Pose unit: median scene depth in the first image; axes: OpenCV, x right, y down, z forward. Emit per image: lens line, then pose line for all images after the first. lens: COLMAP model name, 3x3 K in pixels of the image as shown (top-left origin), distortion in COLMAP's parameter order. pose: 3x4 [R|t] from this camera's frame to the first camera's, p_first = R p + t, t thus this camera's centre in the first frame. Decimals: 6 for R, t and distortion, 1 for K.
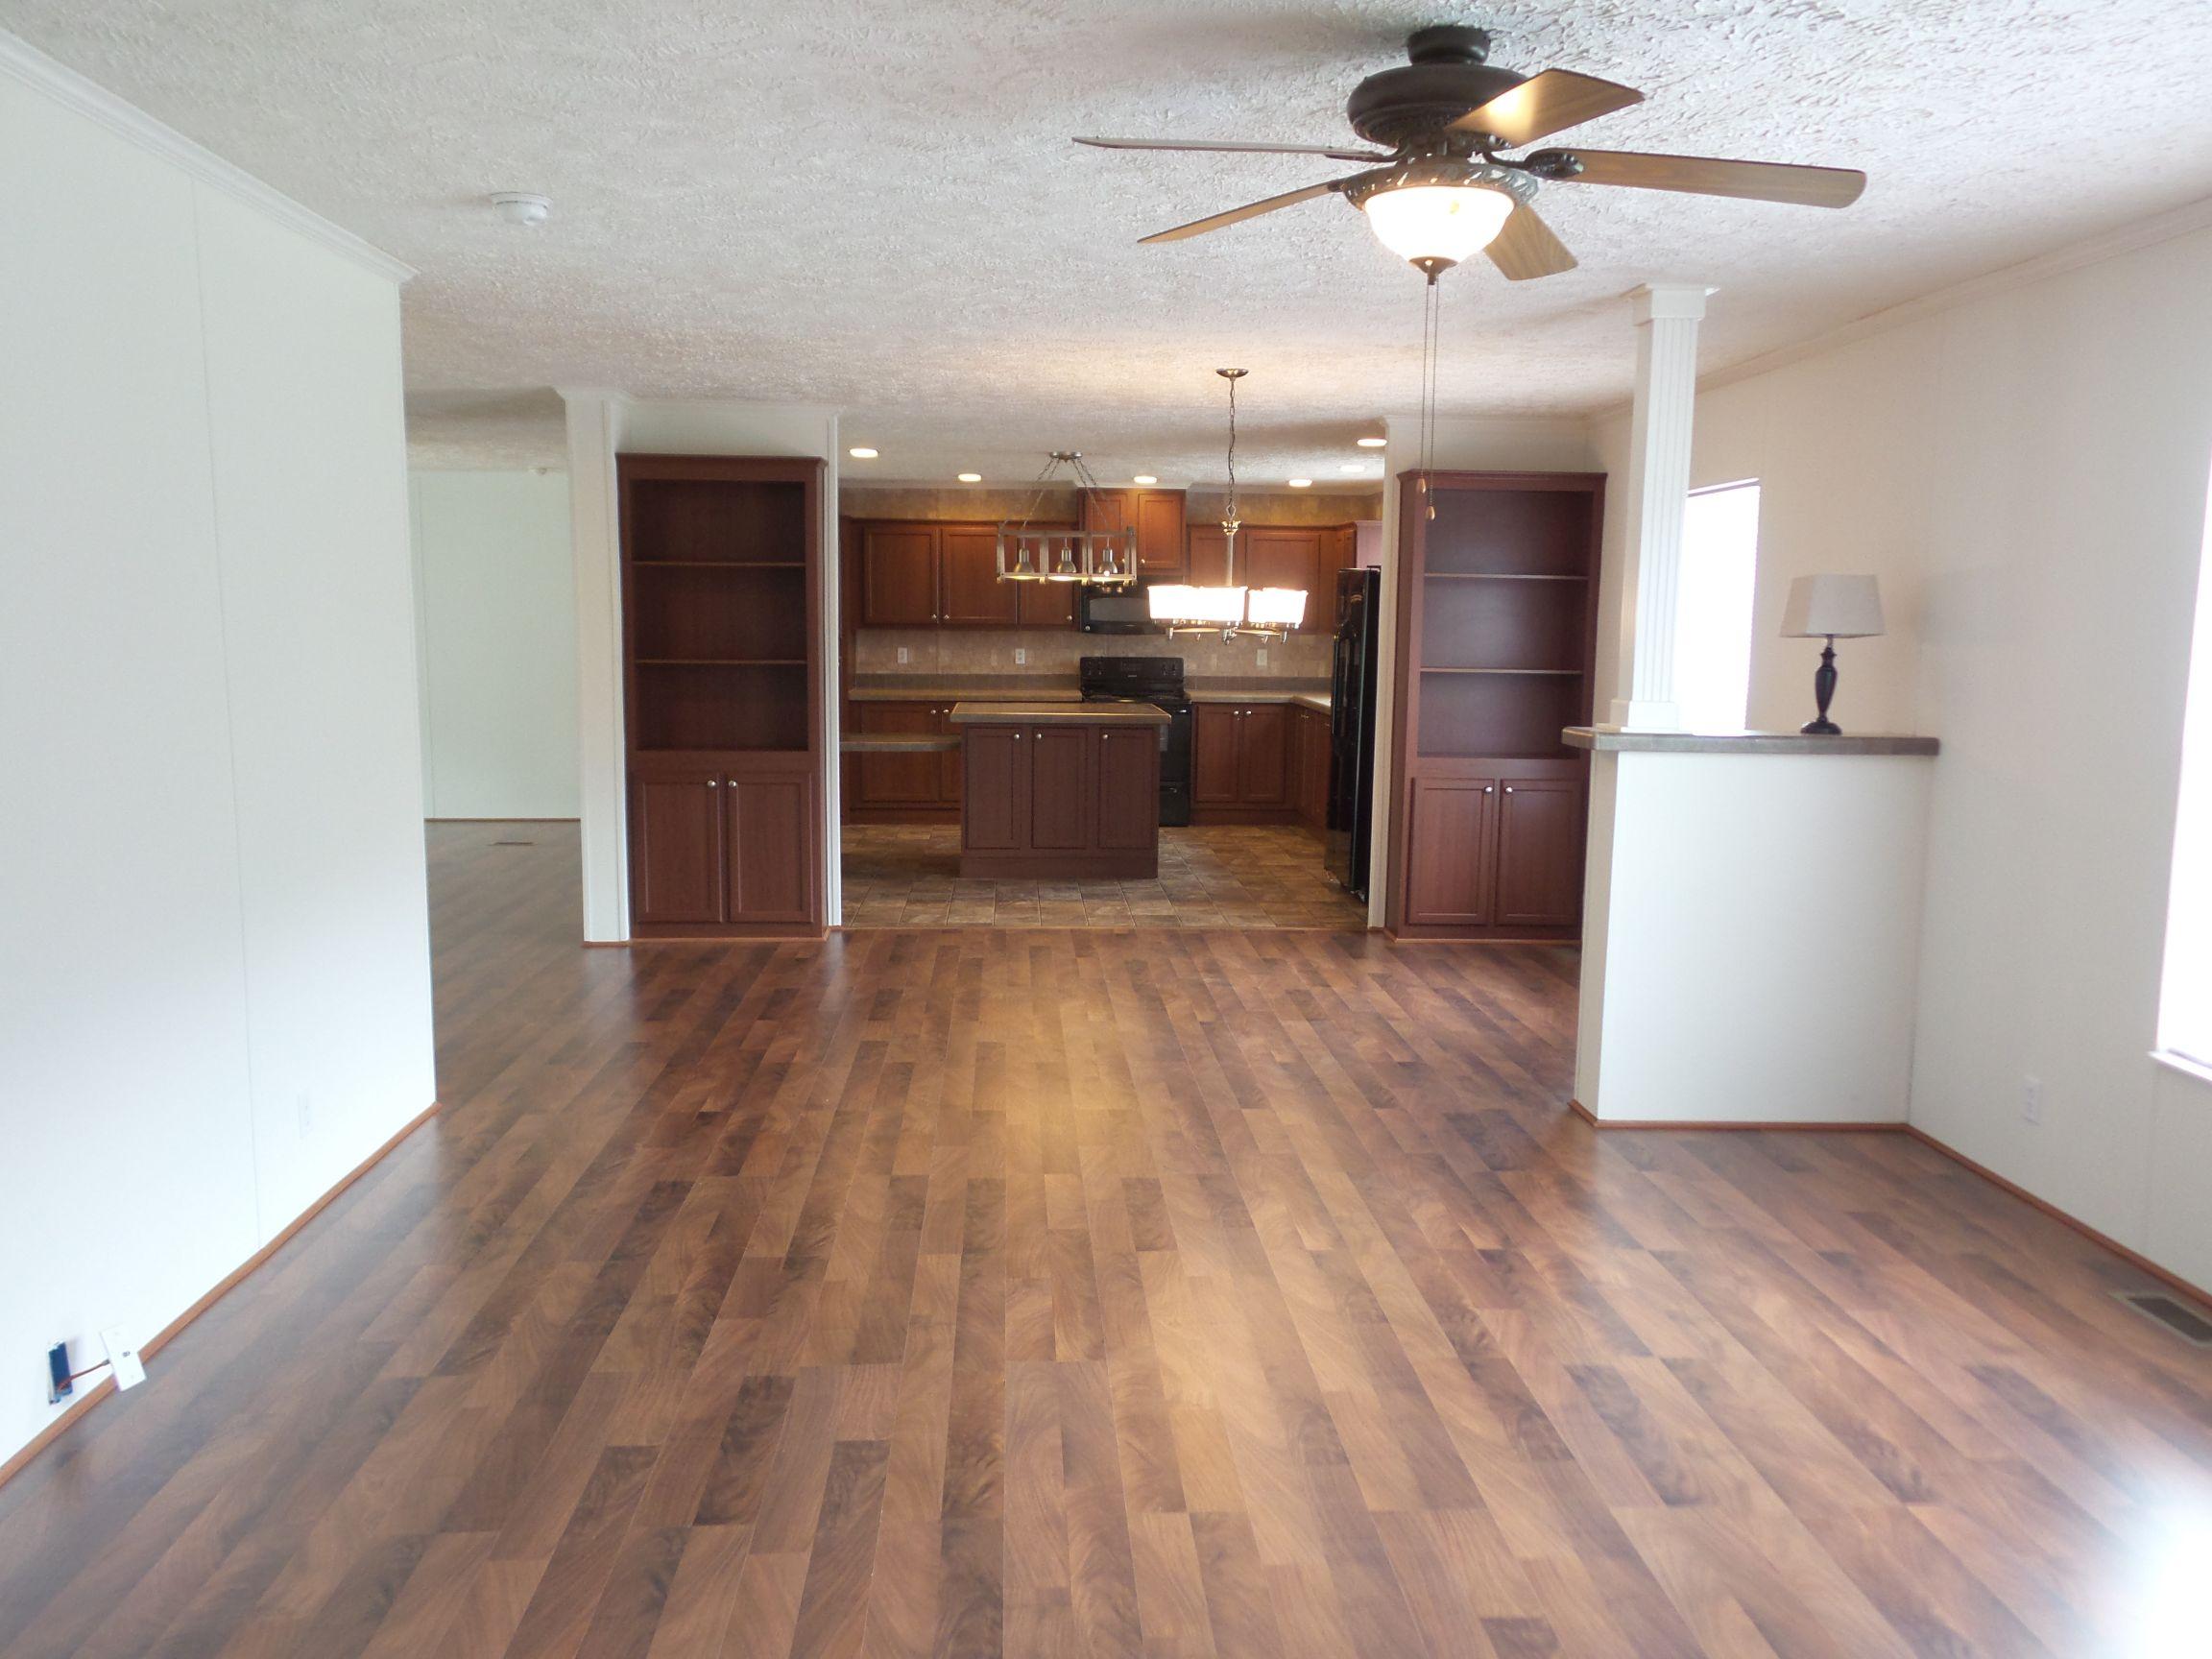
lens RADIAL K [[1799.3, 0, 1122.1], [0, 1799.3, 830.4], [0, 0, 1]] dist [-0.005406, 0.066699]
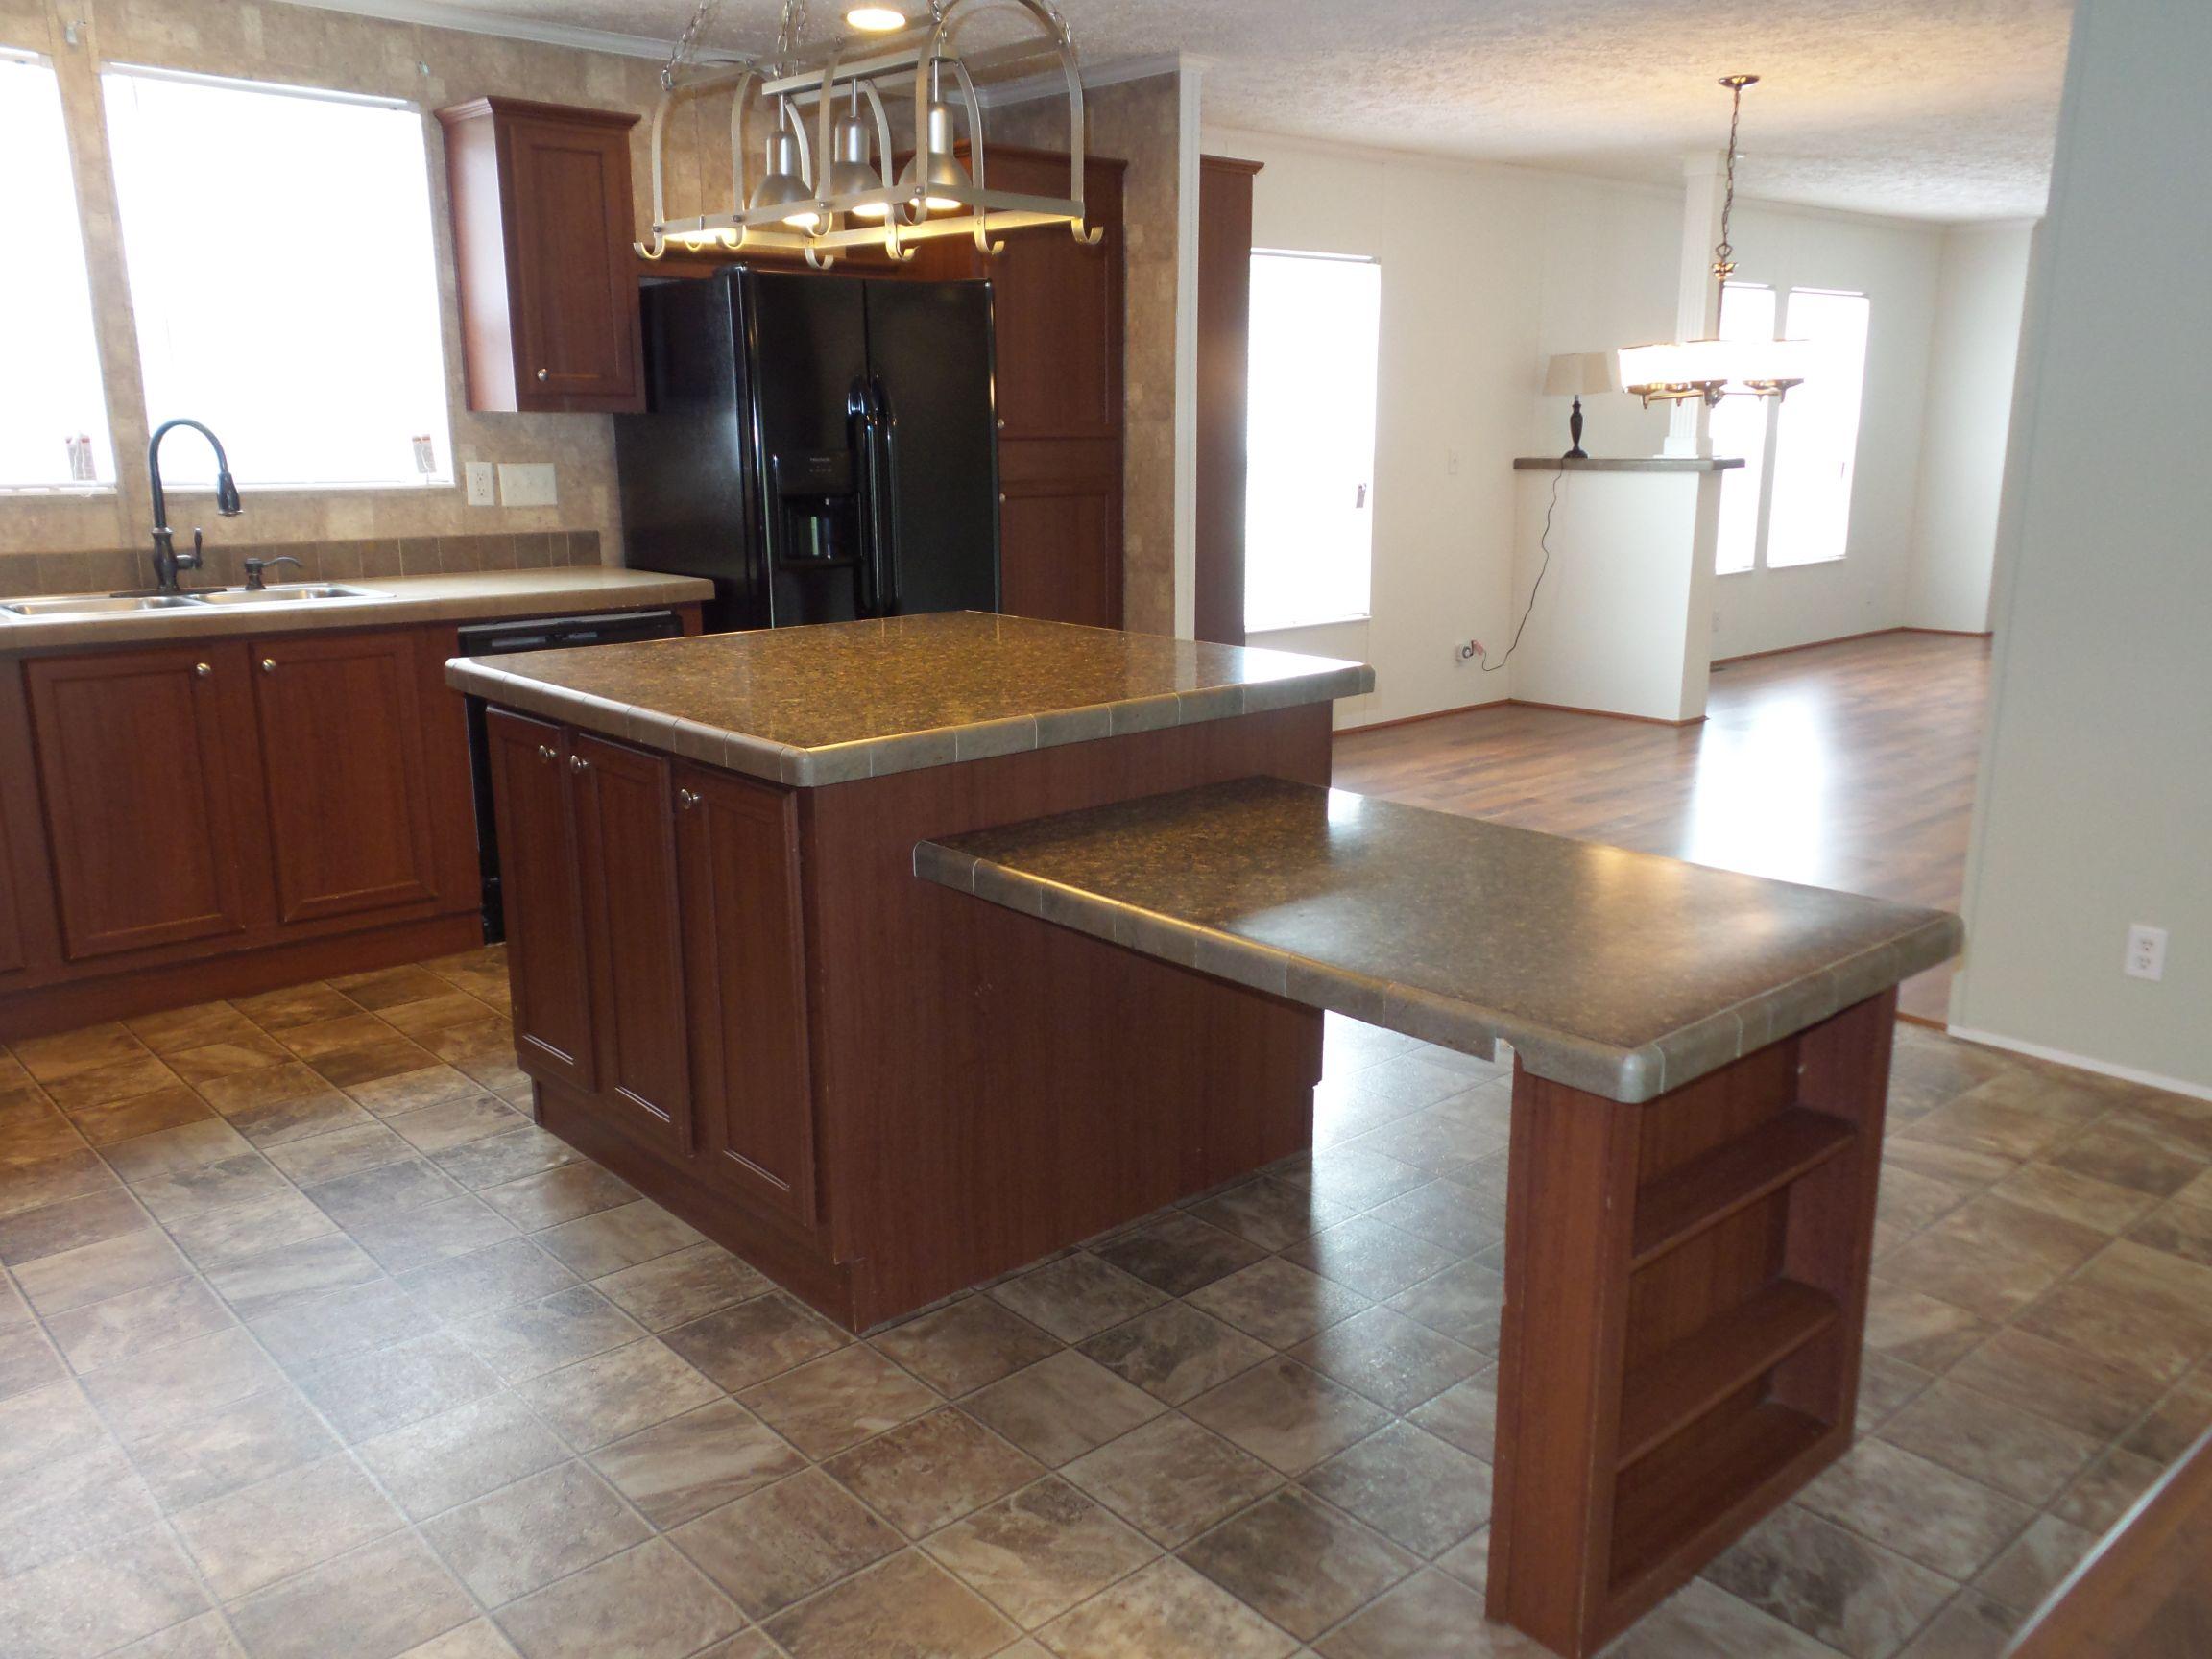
lens RADIAL K [[1762.7, 0, 1109.9], [0, 1762.7, 843.2], [0, 0, 1]] dist [0.031453, 0.001265]
pose [[-0.620720, -0.197042, 0.758868, -0.549545], [0.087603, 0.944413, 0.316875, -0.245325], [-0.779123, 0.263170, -0.568955, 2.147943]]
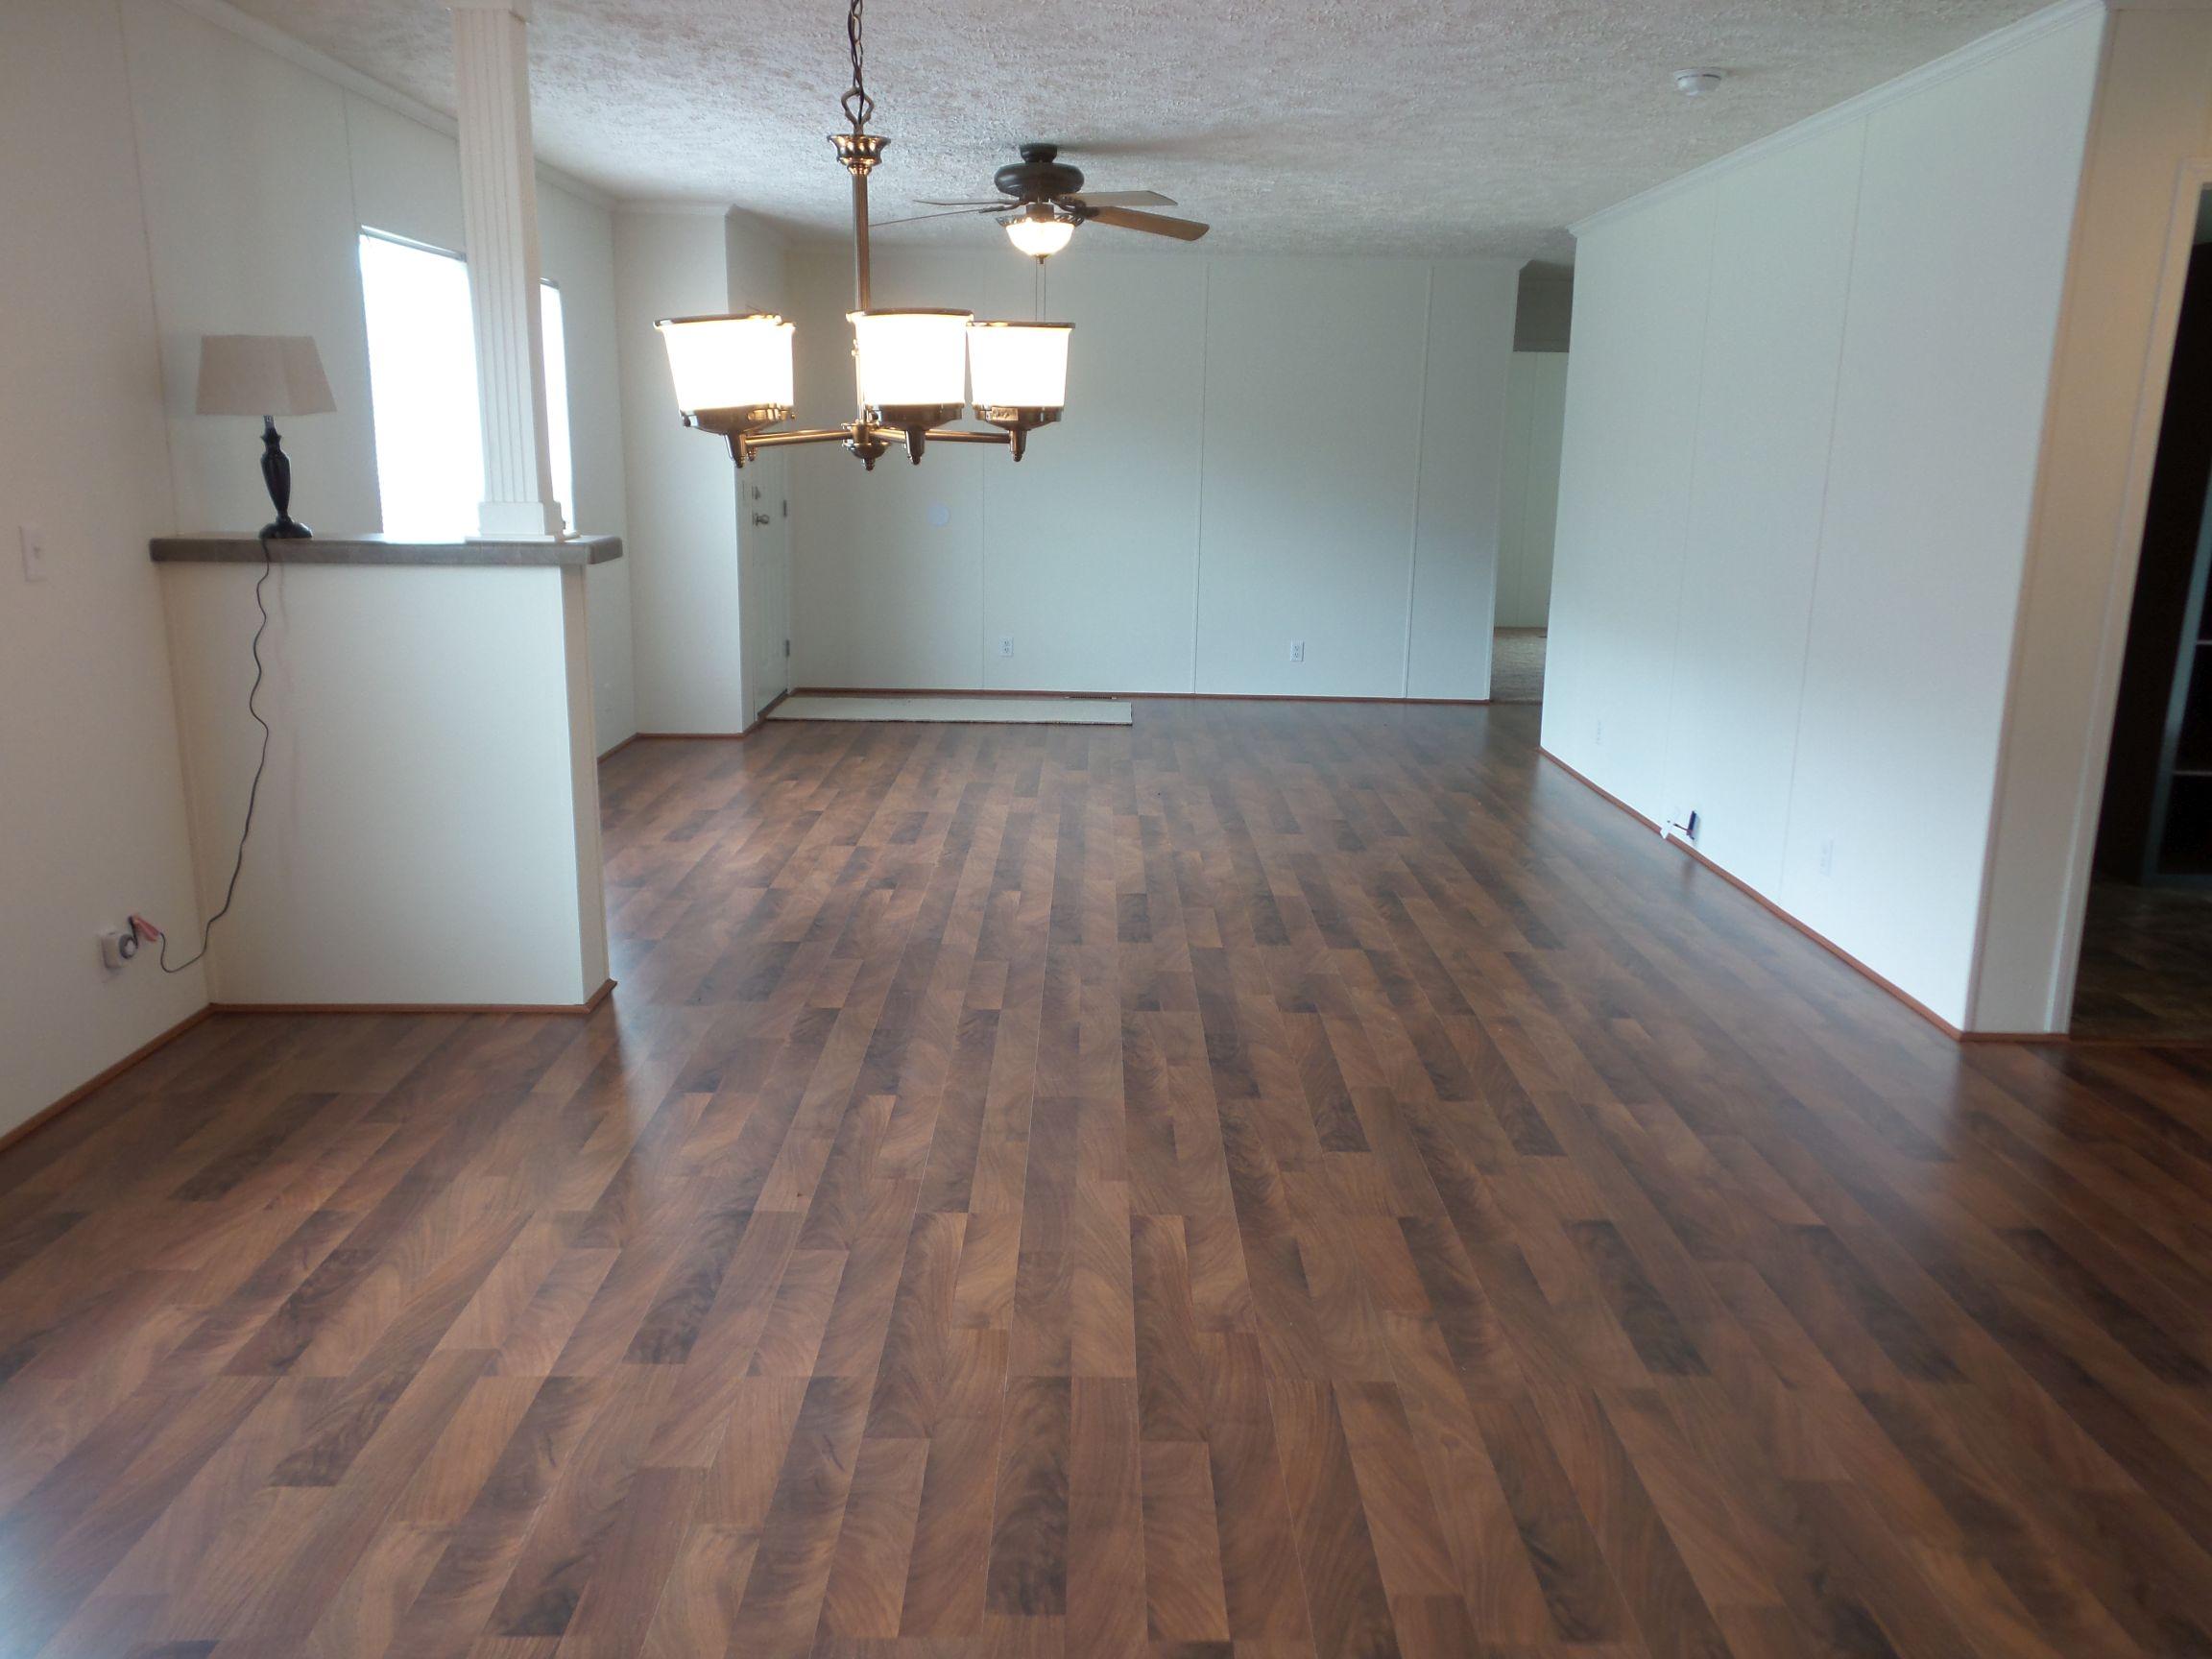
lens RADIAL K [[1765.1, 0, 1110.2], [0, 1765.1, 829.5], [0, 0, 1]] dist [0.001653, 0.000769]
pose [[-0.997927, -0.041829, 0.048912, -0.020846], [-0.023315, 0.943331, 0.331034, -0.190482], [-0.059987, 0.329207, -0.942350, 1.671853]]
